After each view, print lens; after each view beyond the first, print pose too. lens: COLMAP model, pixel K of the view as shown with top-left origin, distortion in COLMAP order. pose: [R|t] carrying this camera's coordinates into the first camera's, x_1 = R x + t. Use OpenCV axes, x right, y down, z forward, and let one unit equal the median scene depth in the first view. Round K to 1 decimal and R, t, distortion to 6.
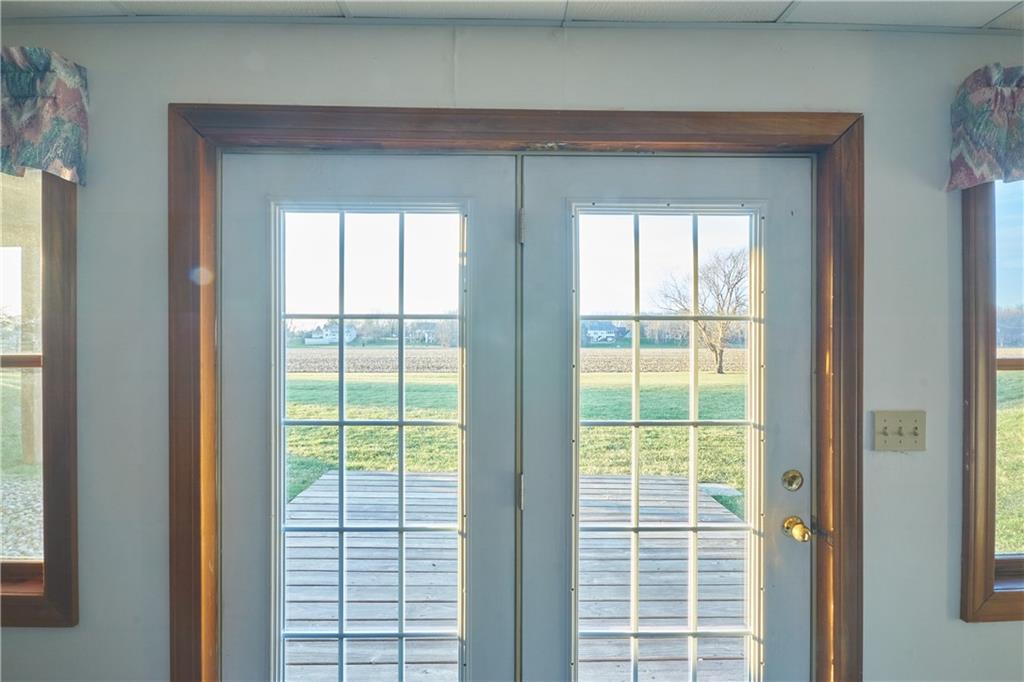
lens RADIAL K [[464.3, 0, 512.0], [0, 464.3, 341.0], [0, 0, 1]] dist [-0.012546, 0.000491]
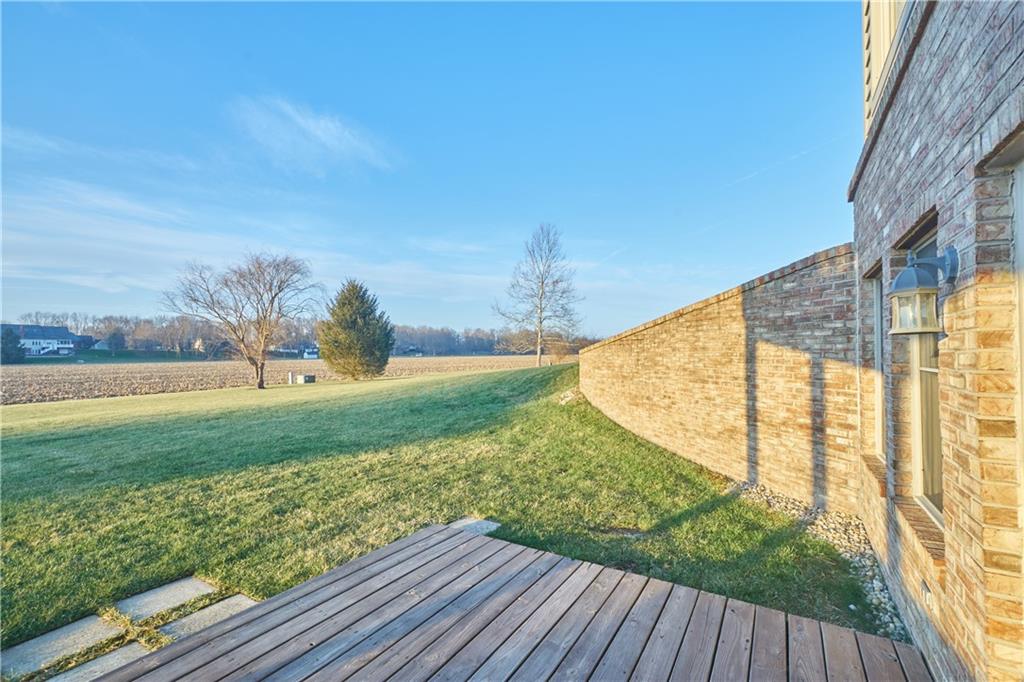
lens RADIAL K [[453.6, 0, 512.0], [0, 453.6, 341.0], [0, 0, 1]] dist [0.001335, 0.000914]
pose [[0.536184, 0.016526, 0.843939, -0.101241], [0.005262, 0.999723, -0.022920, -0.003480], [-0.844085, 0.016730, 0.535949, 0.198695]]
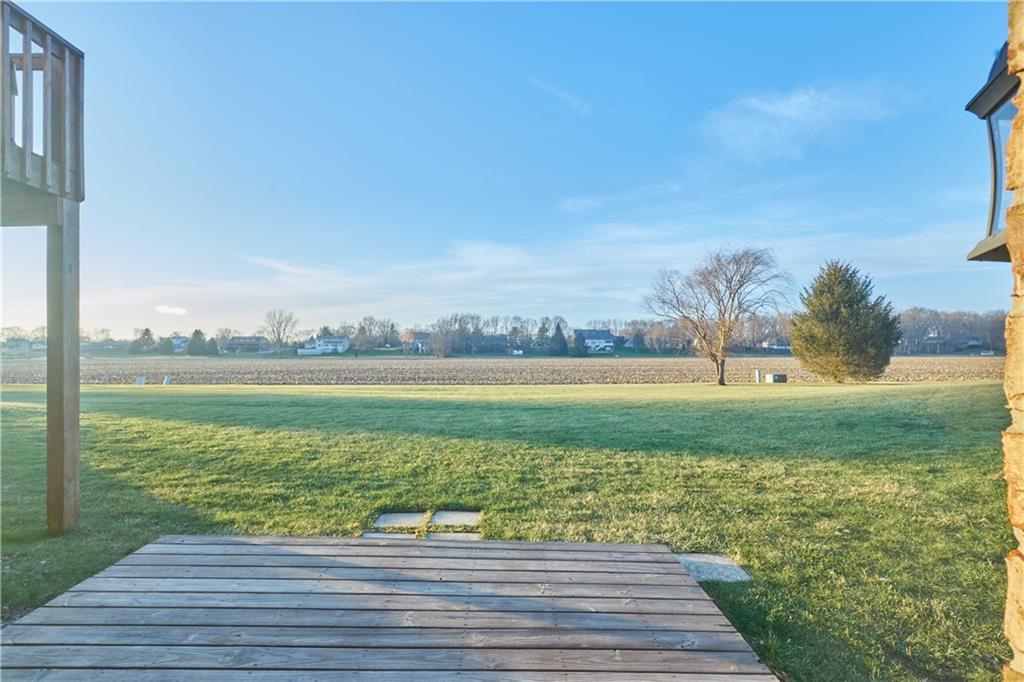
lens RADIAL K [[467.1, 0, 501.2], [0, 467.1, 352.3], [0, 0, 1]] dist [-0.031682, 0.021583]
pose [[0.999749, -0.003537, -0.022140, 0.061153], [0.003613, 0.999988, 0.003367, -0.000900], [0.022128, -0.003446, 0.999749, 0.128009]]
